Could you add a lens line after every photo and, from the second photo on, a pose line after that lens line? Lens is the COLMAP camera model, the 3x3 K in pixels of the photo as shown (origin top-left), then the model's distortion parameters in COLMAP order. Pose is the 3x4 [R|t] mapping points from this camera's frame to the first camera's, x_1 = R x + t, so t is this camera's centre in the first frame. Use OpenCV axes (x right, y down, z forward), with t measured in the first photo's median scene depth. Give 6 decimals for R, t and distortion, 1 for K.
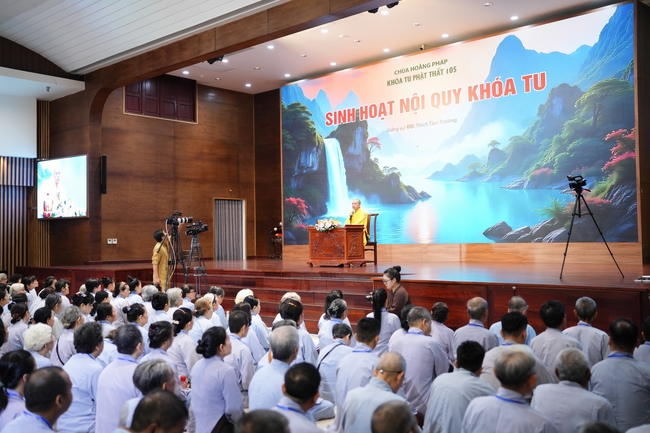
lens RADIAL K [[678.6, 0, 323.1], [0, 678.6, 212.5], [0, 0, 1]] dist [-0.005087, 0.000000]
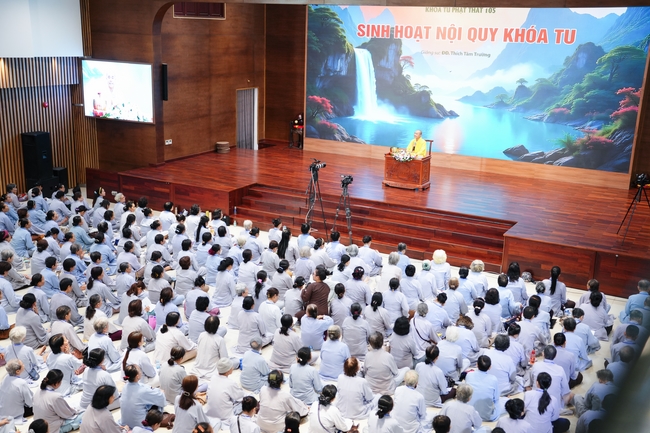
lens RADIAL K [[742.2, 0, 320.5], [0, 742.2, 217.5], [0, 0, 1]] dist [0.064619, 0.000000]
pose [[0.970200, -0.020837, 0.241407, -0.391942], [-0.051613, 0.955659, 0.289916, -0.215565], [-0.236744, -0.293736, 0.926105, -0.217405]]
